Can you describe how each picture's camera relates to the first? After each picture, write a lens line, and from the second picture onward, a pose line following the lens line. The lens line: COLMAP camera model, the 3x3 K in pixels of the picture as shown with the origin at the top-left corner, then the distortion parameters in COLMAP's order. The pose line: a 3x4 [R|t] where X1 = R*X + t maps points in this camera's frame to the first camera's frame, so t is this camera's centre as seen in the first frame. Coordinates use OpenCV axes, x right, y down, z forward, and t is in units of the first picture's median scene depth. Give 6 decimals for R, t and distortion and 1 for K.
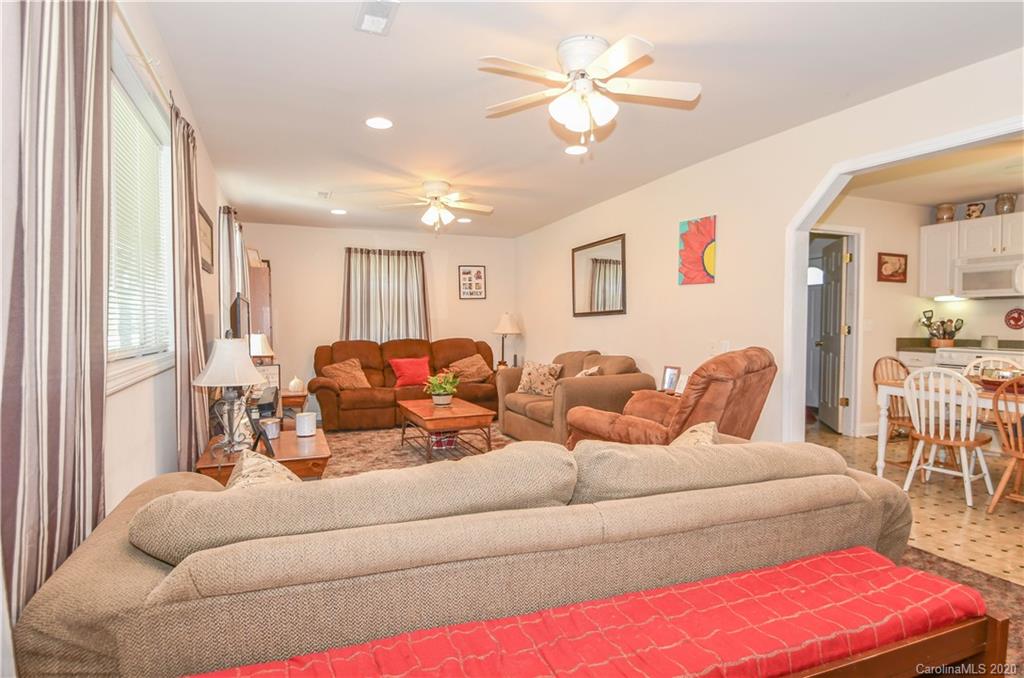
lens RADIAL K [[564.7, 0, 512.0], [0, 564.7, 339.0], [0, 0, 1]] dist [-0.002158, -0.019423]
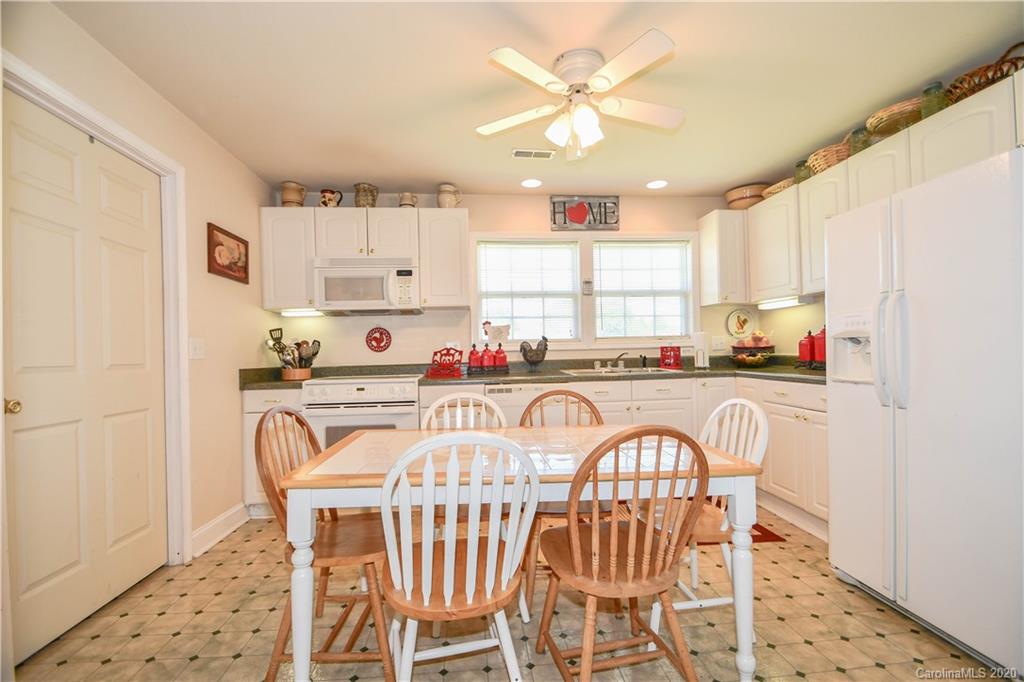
lens RADIAL K [[444.2, 0, 510.7], [0, 444.2, 349.3], [0, 0, 1]] dist [0.000631, -0.000024]
pose [[0.293740, -0.002756, 0.955881, 0.323499], [0.054321, 0.998428, -0.013814, -0.001245], [-0.954341, 0.055982, 0.293428, 0.608398]]
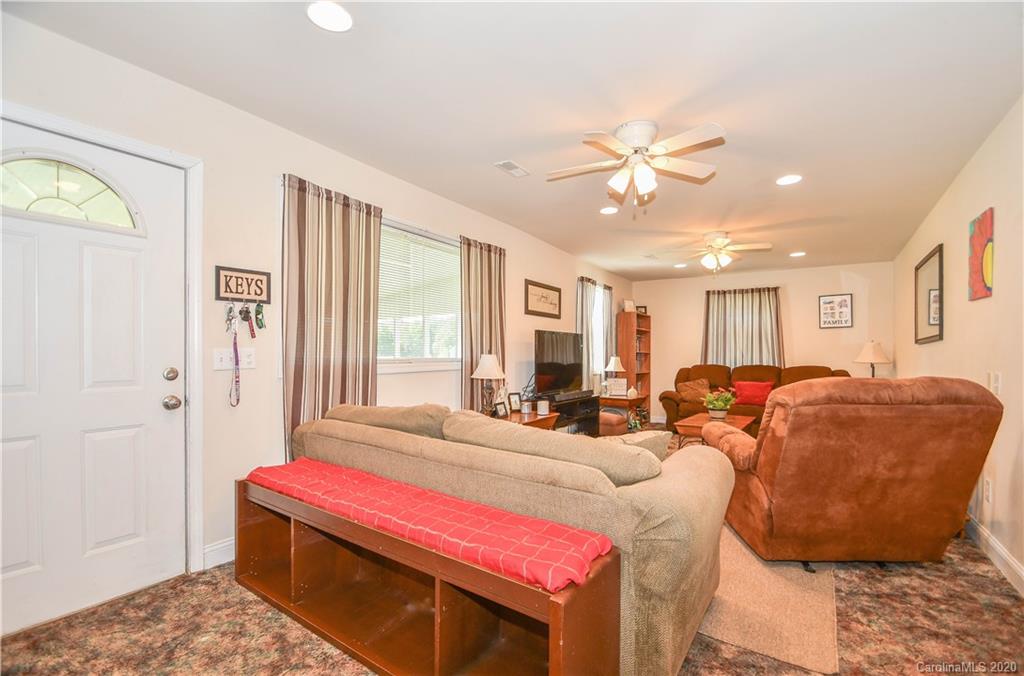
lens RADIAL K [[448.6, 0, 512.0], [0, 448.6, 338.0], [0, 0, 1]] dist [-0.000451, -0.000037]
pose [[0.557299, -0.016300, -0.830152, 0.389331], [-0.034788, 0.998471, -0.042959, 0.003023], [0.829583, 0.052821, 0.555880, 0.107566]]
